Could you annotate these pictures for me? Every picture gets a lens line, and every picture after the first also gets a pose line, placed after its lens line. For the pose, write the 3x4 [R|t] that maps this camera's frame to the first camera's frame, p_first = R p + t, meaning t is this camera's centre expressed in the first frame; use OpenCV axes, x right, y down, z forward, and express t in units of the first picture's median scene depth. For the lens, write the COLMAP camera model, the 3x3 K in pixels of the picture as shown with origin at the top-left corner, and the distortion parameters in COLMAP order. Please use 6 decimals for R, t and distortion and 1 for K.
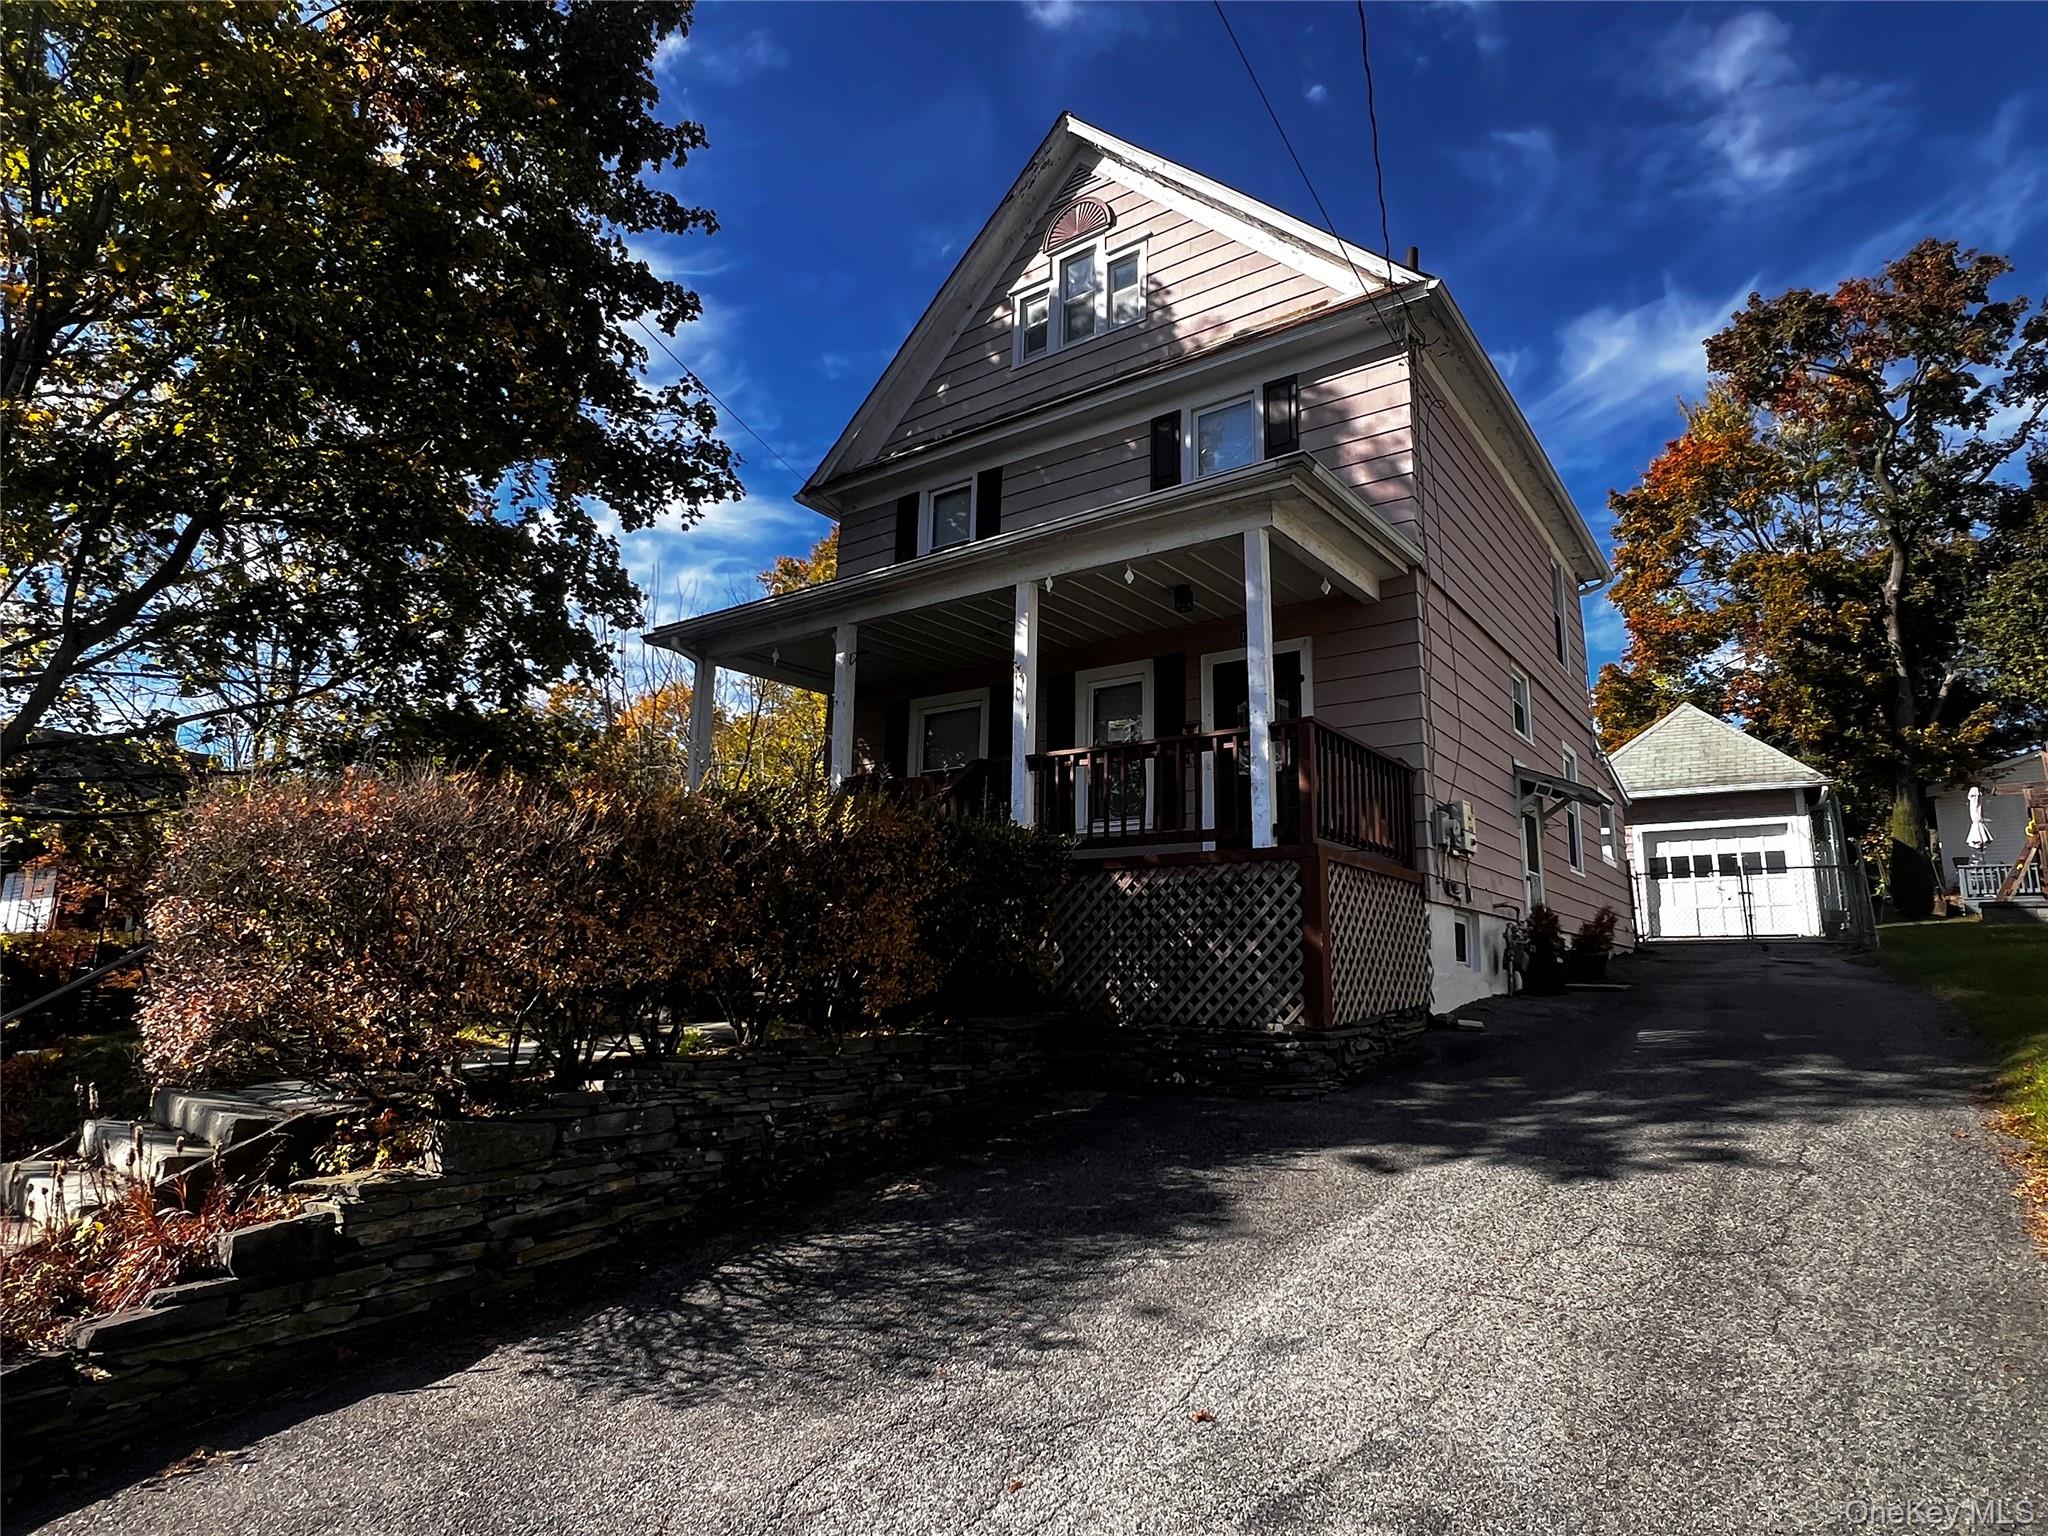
lens RADIAL K [[1146.0, 0, 1018.2], [0, 1146.0, 767.9], [0, 0, 1]] dist [0.004915, 0.000605]
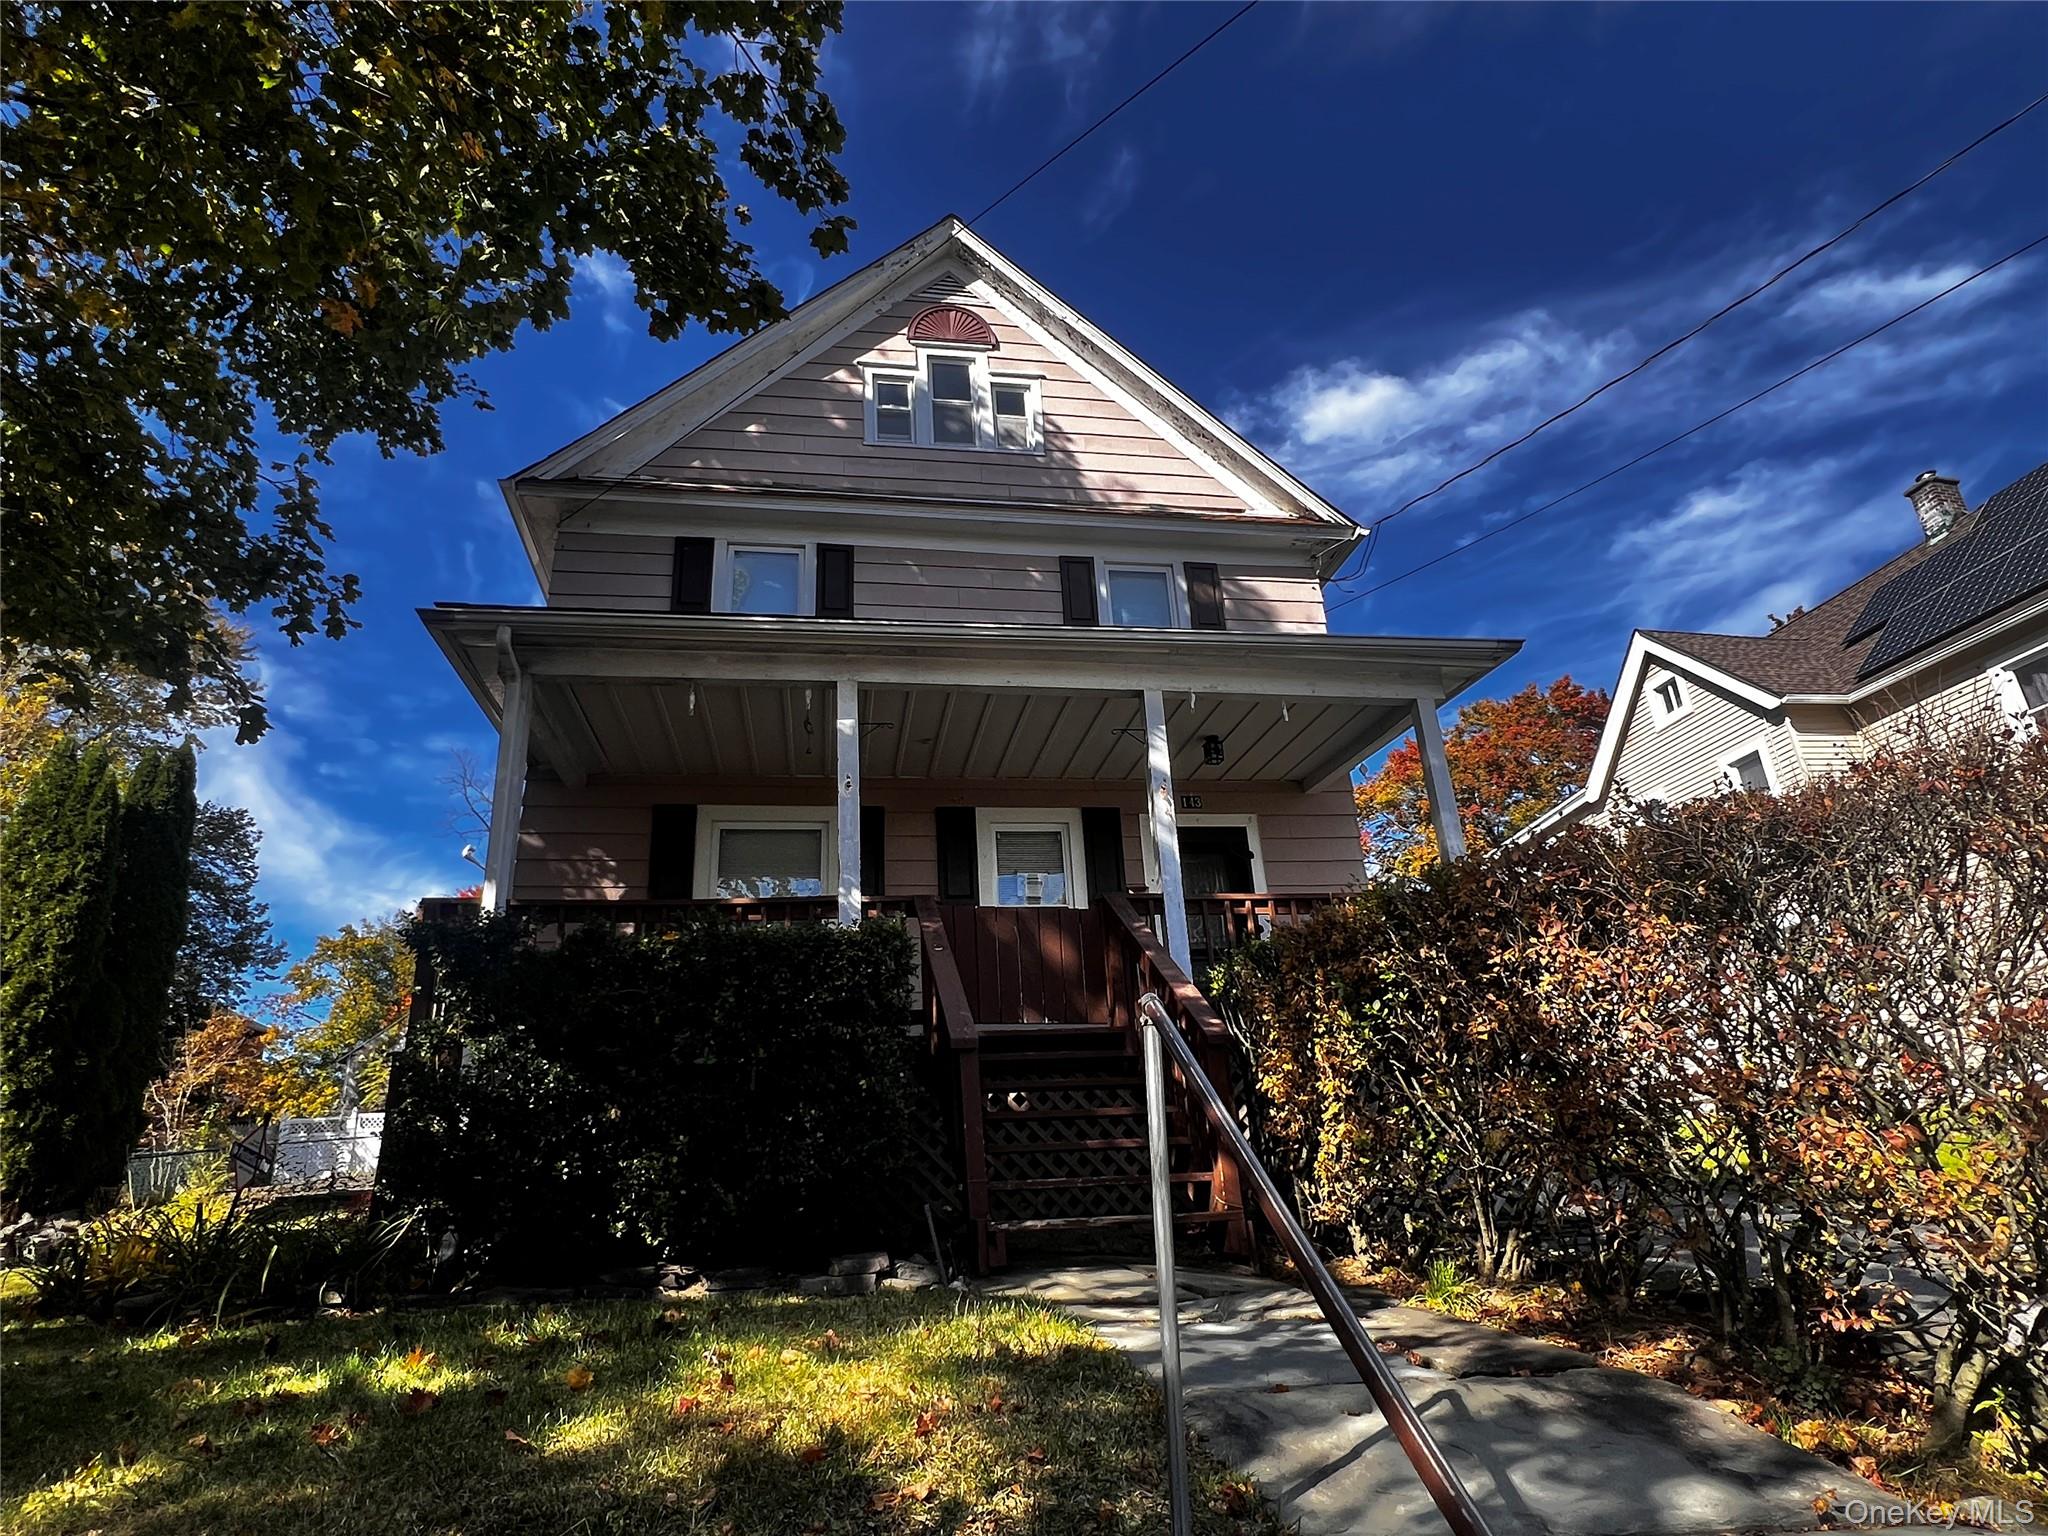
lens RADIAL K [[1146.0, 0, 1019.9], [0, 1146.0, 758.2], [0, 0, 1]] dist [0.004915, 0.000605]
pose [[0.679099, 0.210327, 0.703269, -0.516643], [-0.065726, 0.971646, -0.227123, 0.068031], [-0.731098, 0.108016, 0.673668, 0.406585]]
